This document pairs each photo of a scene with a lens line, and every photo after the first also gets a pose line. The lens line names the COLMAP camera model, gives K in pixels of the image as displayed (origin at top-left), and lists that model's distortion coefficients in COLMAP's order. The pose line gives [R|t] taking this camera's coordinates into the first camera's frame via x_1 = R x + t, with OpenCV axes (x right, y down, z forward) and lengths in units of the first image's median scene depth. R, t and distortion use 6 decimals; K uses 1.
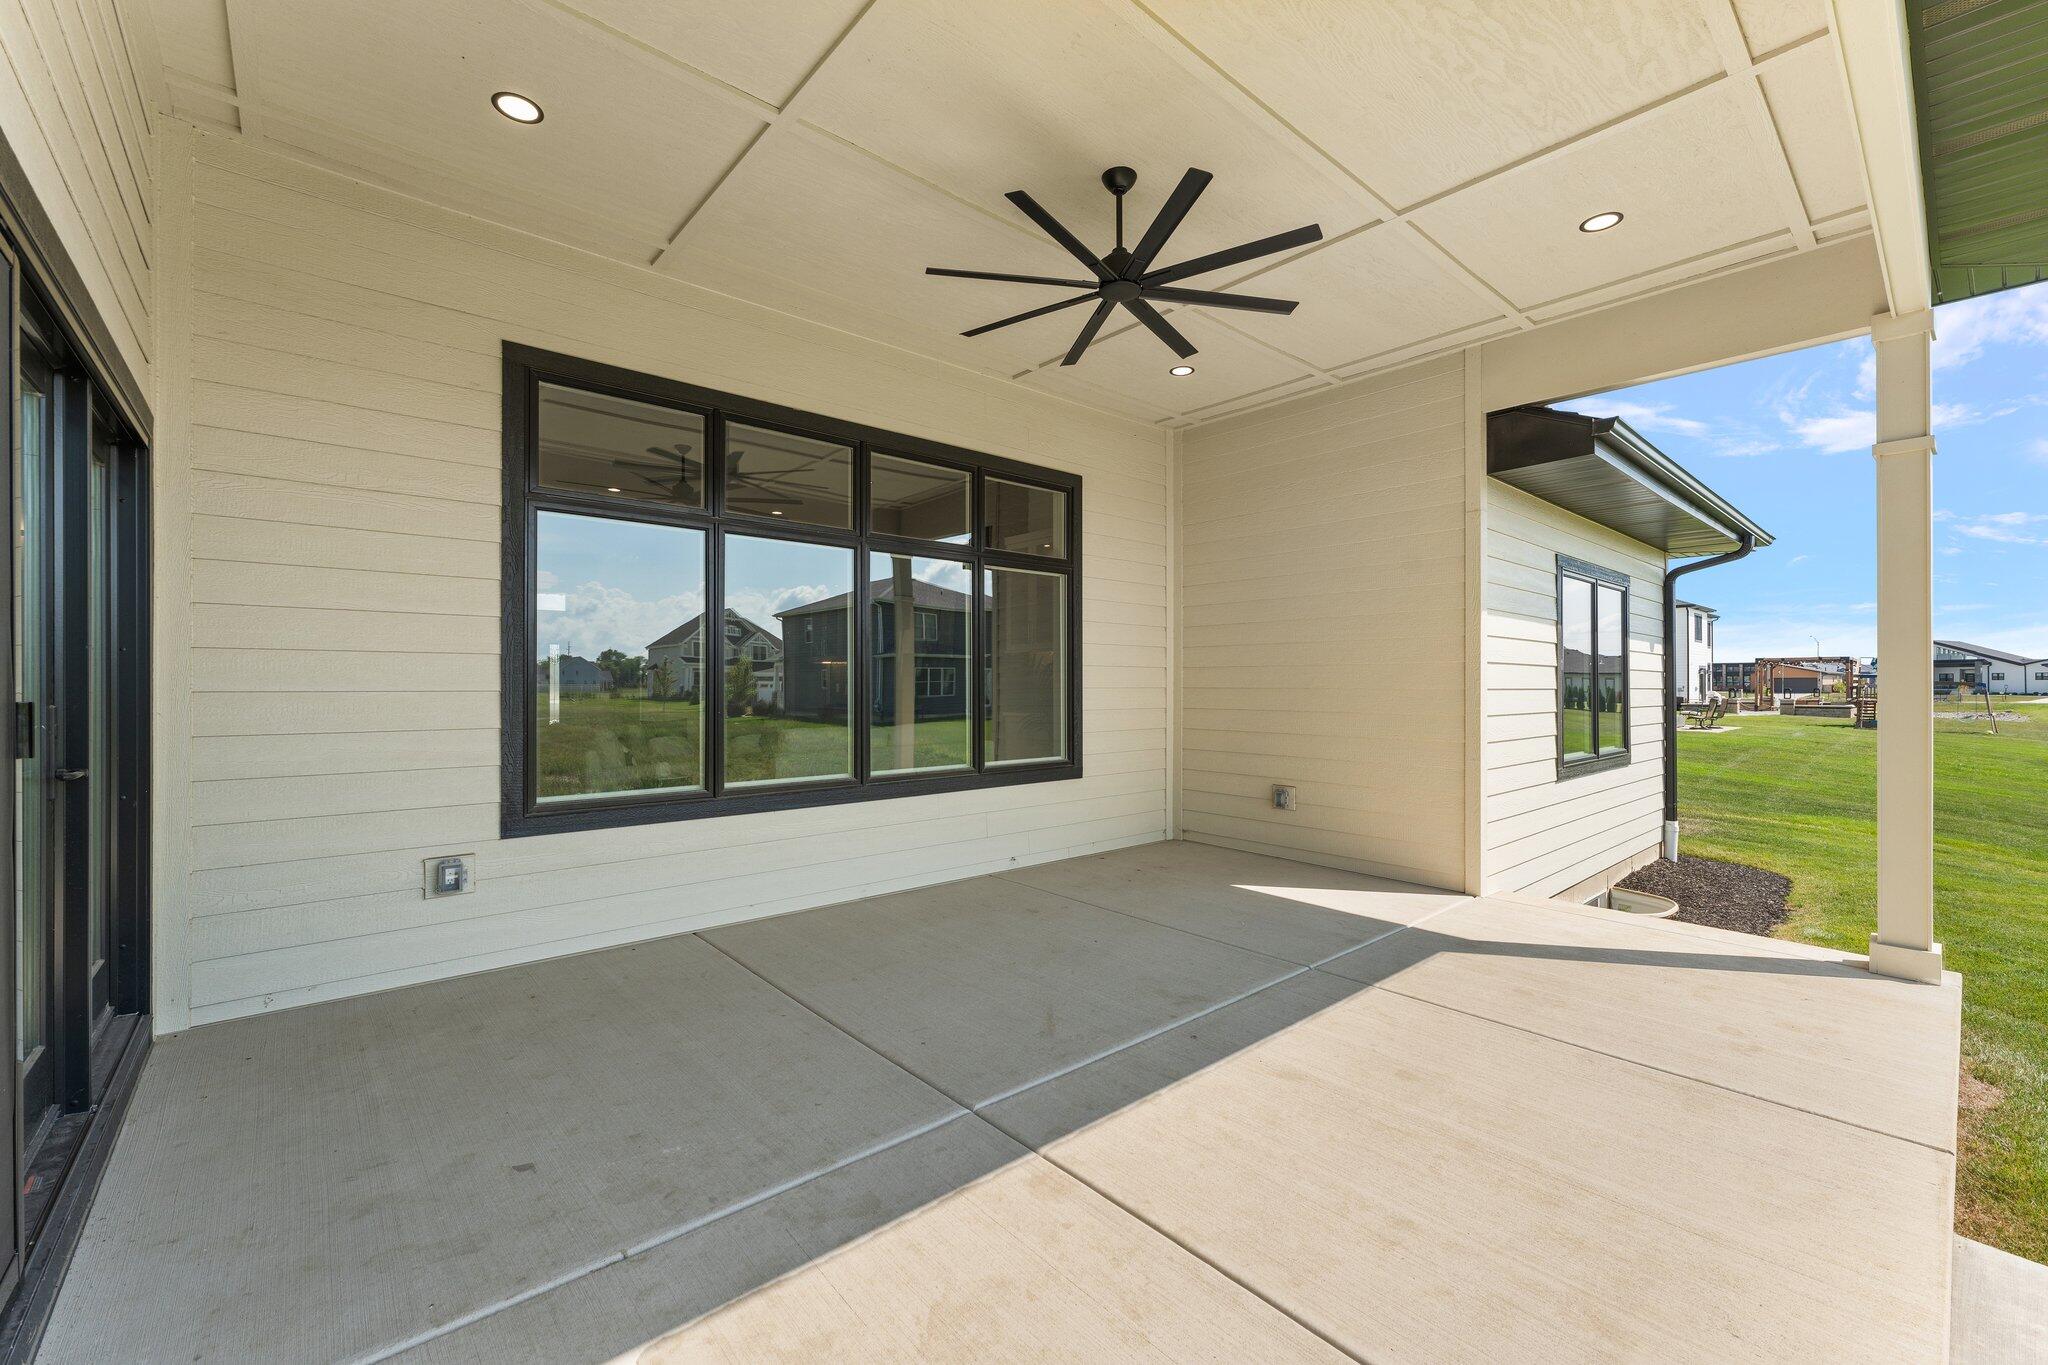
lens RADIAL K [[829.3, 0, 1024.0], [0, 829.3, 682.5], [0, 0, 1]] dist [-0.000012, 0.000312]
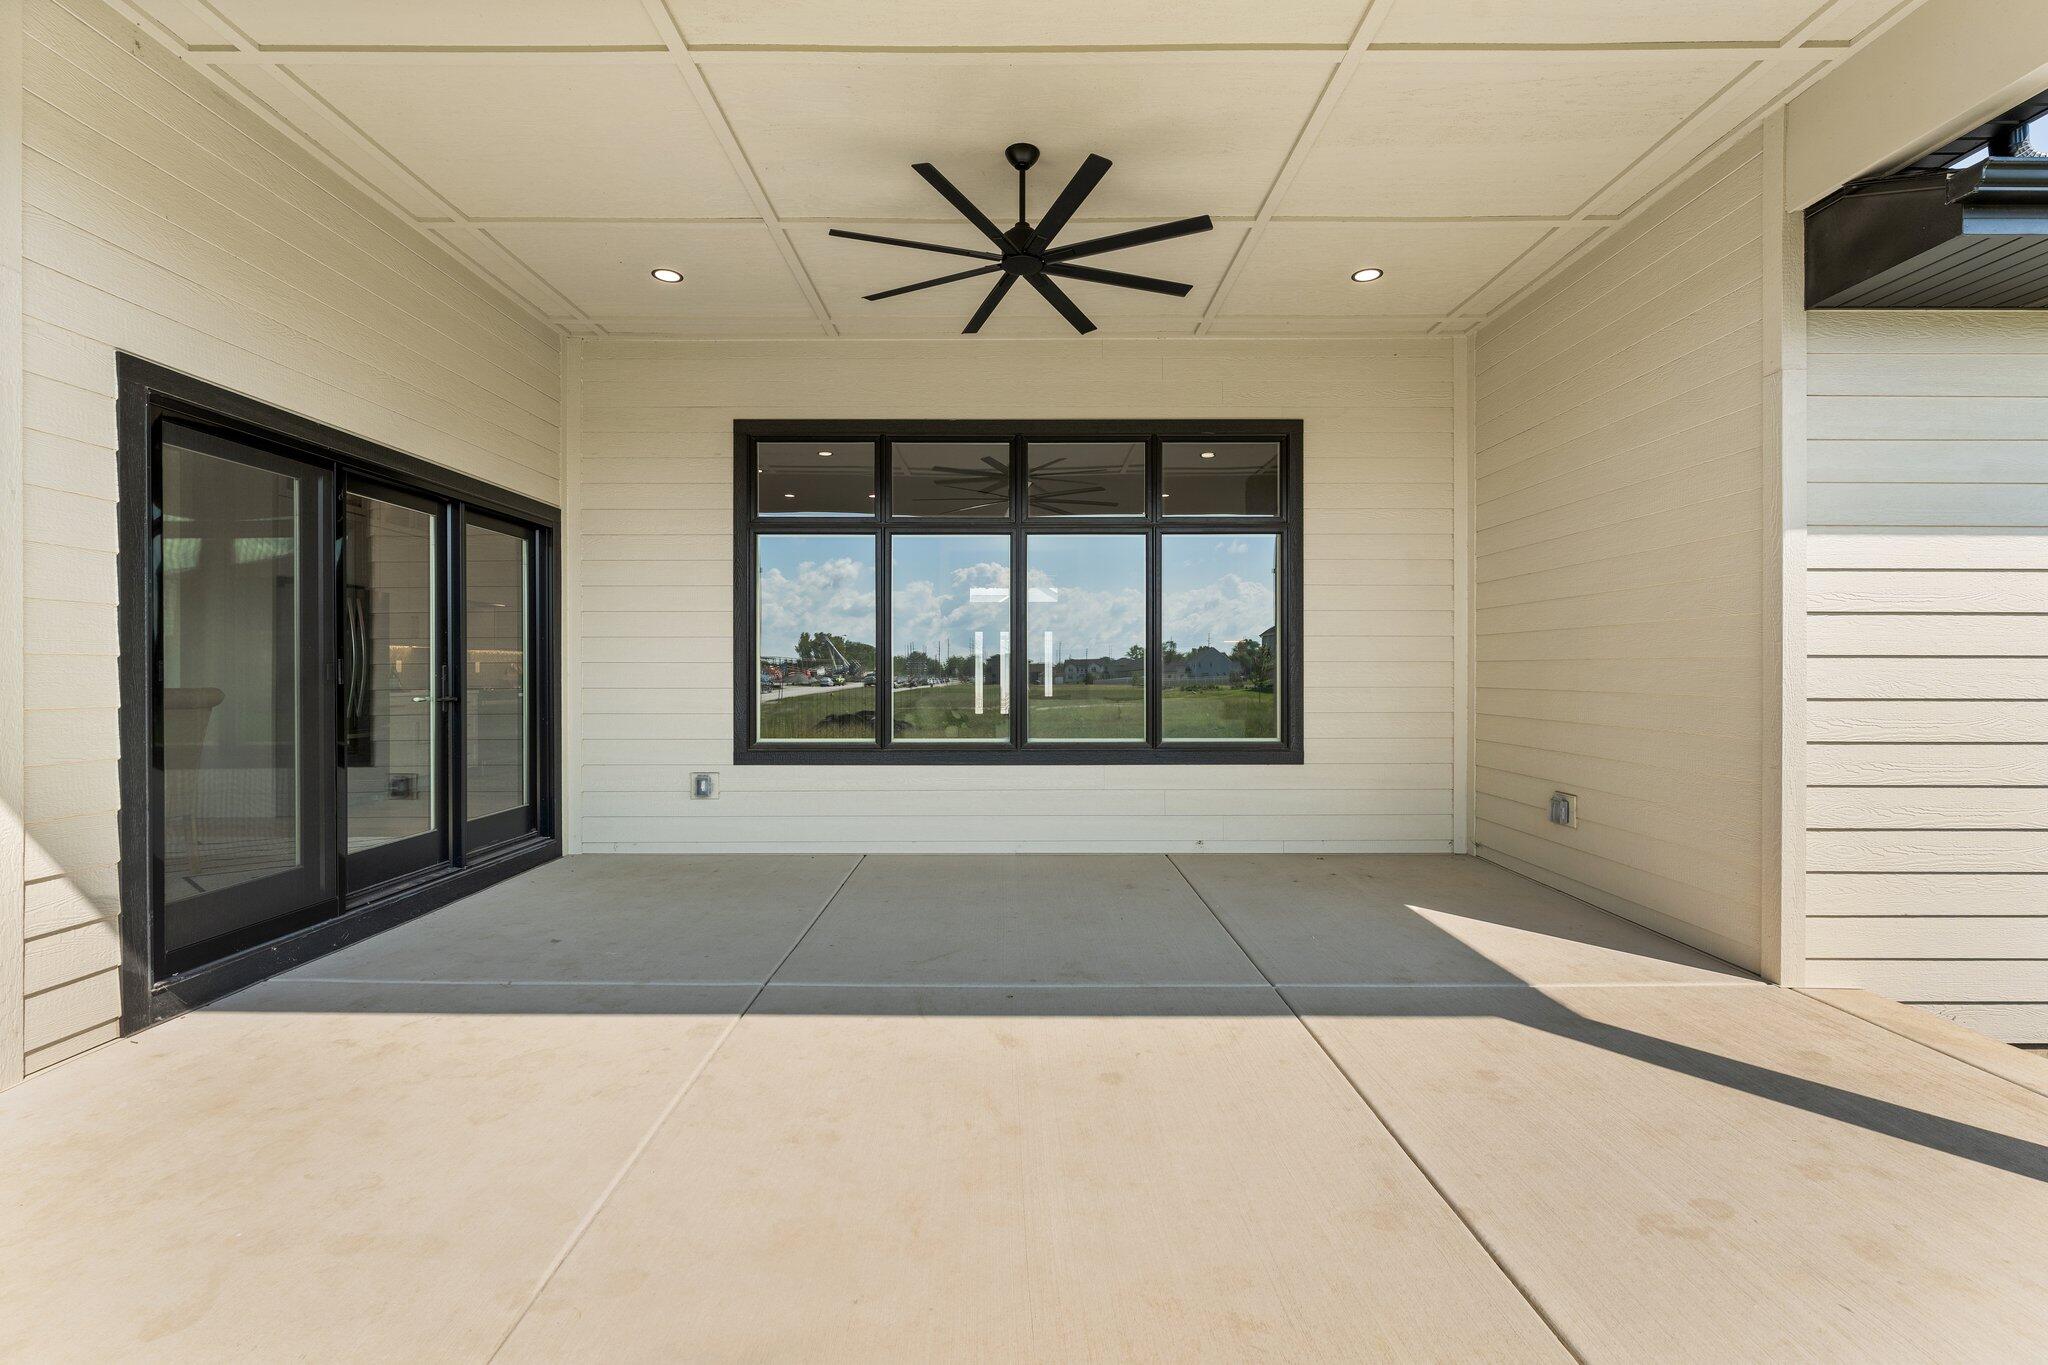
lens RADIAL K [[880.6, 0, 1014.6], [0, 880.6, 674.3], [0, 0, 1]] dist [0.000451, 0.000306]
pose [[0.753421, -0.000573, -0.657538, 0.724388], [0.002316, 0.999996, 0.001781, 0.028133], [0.657534, -0.002865, 0.753419, 0.159093]]
